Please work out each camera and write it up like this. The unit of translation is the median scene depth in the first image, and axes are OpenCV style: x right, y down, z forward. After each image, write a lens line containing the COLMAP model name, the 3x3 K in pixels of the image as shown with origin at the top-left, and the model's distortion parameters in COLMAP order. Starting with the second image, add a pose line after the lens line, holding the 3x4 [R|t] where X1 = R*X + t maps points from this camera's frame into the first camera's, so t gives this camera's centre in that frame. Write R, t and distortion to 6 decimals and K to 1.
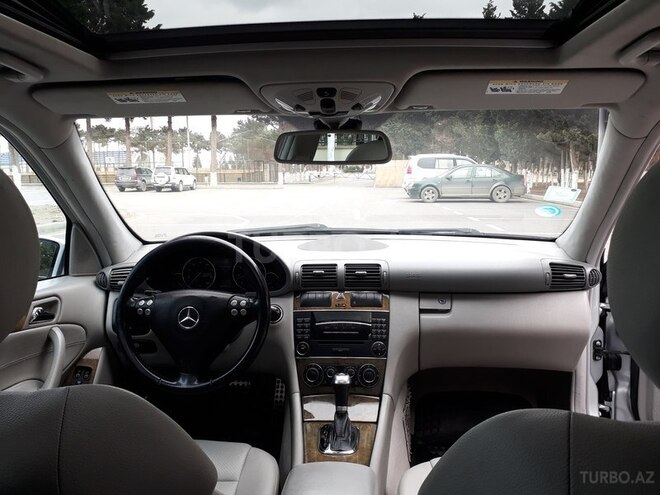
lens RADIAL K [[524.3, 0, 327.8], [0, 524.3, 238.8], [0, 0, 1]] dist [0.055864, -0.072200]
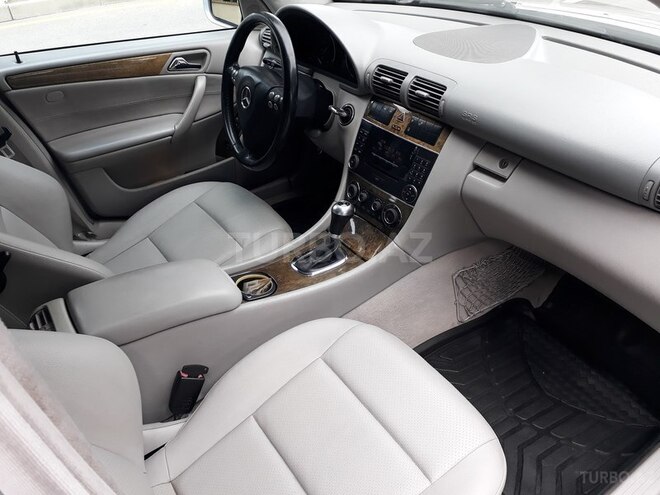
lens RADIAL K [[524.3, 0, 327.8], [0, 524.3, 238.8], [0, 0, 1]] dist [0.055864, -0.072200]
pose [[0.591445, 0.443559, -0.673386, 0.593526], [-0.047493, 0.852821, 0.520039, -0.147512], [0.804946, -0.275593, 0.525463, 0.438907]]
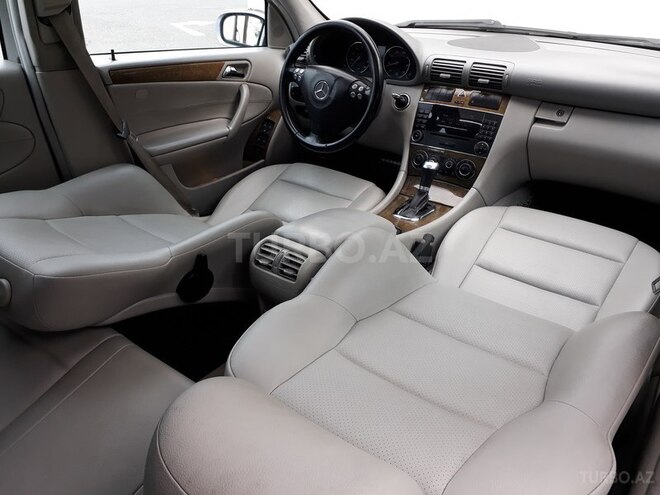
lens RADIAL K [[524.3, 0, 327.8], [0, 524.3, 238.8], [0, 0, 1]] dist [0.055864, -0.072200]
pose [[0.830909, 0.276809, -0.482667, 0.398554], [-0.085698, 0.920785, 0.380539, -0.003095], [0.549769, -0.274830, 0.788811, -0.068279]]
